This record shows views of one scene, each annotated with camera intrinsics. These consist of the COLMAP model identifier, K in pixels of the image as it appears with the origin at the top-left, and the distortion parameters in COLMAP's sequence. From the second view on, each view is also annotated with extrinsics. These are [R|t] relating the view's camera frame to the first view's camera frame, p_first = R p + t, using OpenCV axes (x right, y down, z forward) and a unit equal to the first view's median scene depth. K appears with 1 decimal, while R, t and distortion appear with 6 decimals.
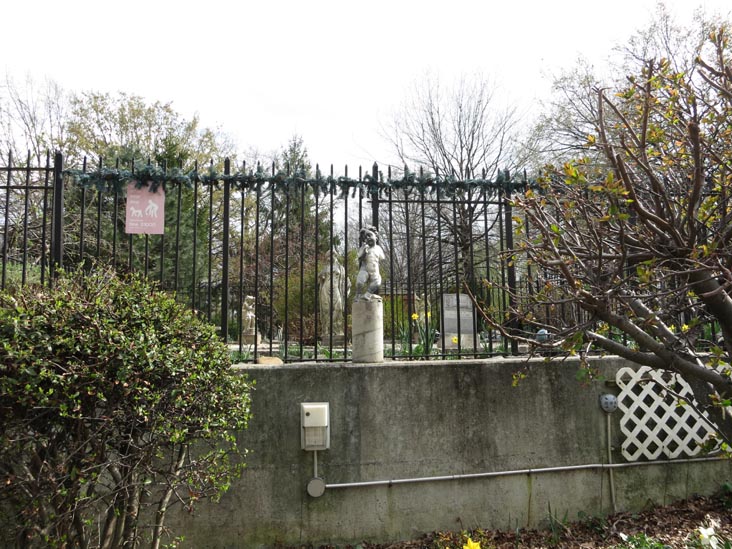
lens RADIAL K [[530.5, 0, 364.7], [0, 530.5, 265.7], [0, 0, 1]] dist [-0.025861, 0.005433]
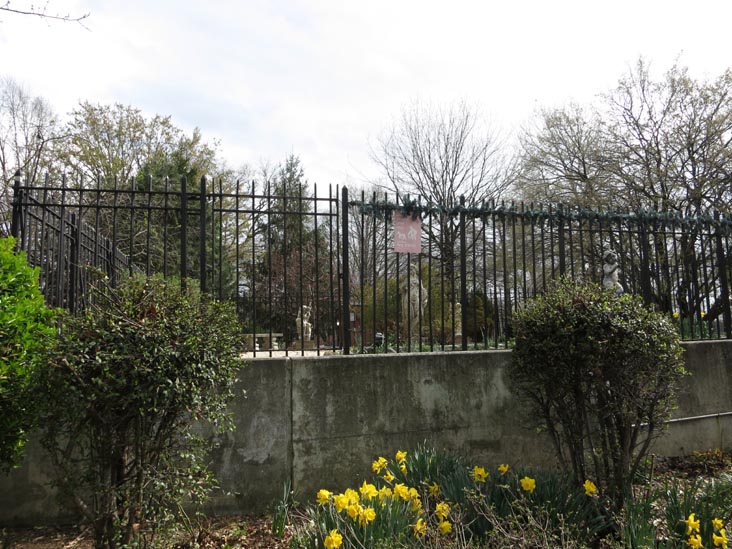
lens RADIAL K [[521.4, 0, 366.0], [0, 521.4, 274.5], [0, 0, 1]] dist [0.075321, -0.120336]
pose [[0.989096, 0.003310, 0.147235, -0.868111], [-0.001721, 0.999939, -0.010921, 0.010471], [-0.147263, 0.010548, 0.989041, -0.316580]]
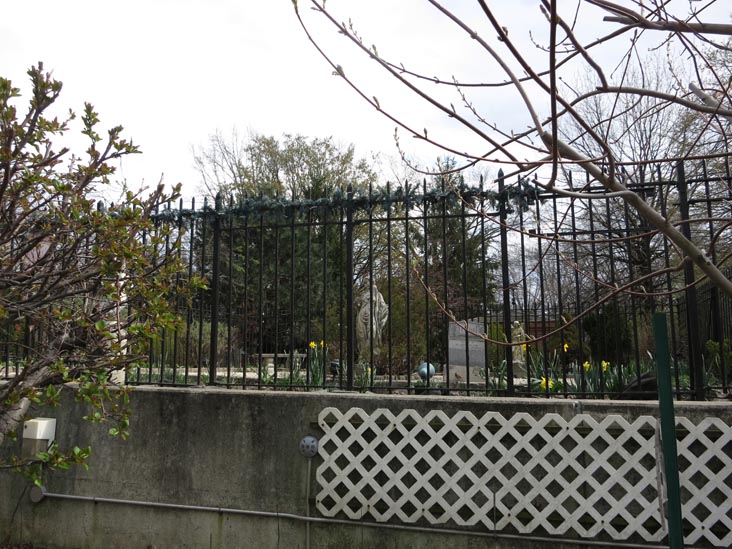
lens RADIAL K [[561.6, 0, 366.0], [0, 561.6, 274.5], [0, 0, 1]] dist [-0.053816, 0.039143]
pose [[0.912243, -0.035275, -0.408127, 0.945011], [0.022405, 0.999091, -0.036273, 0.011680], [0.409035, 0.023945, 0.912204, 0.188209]]
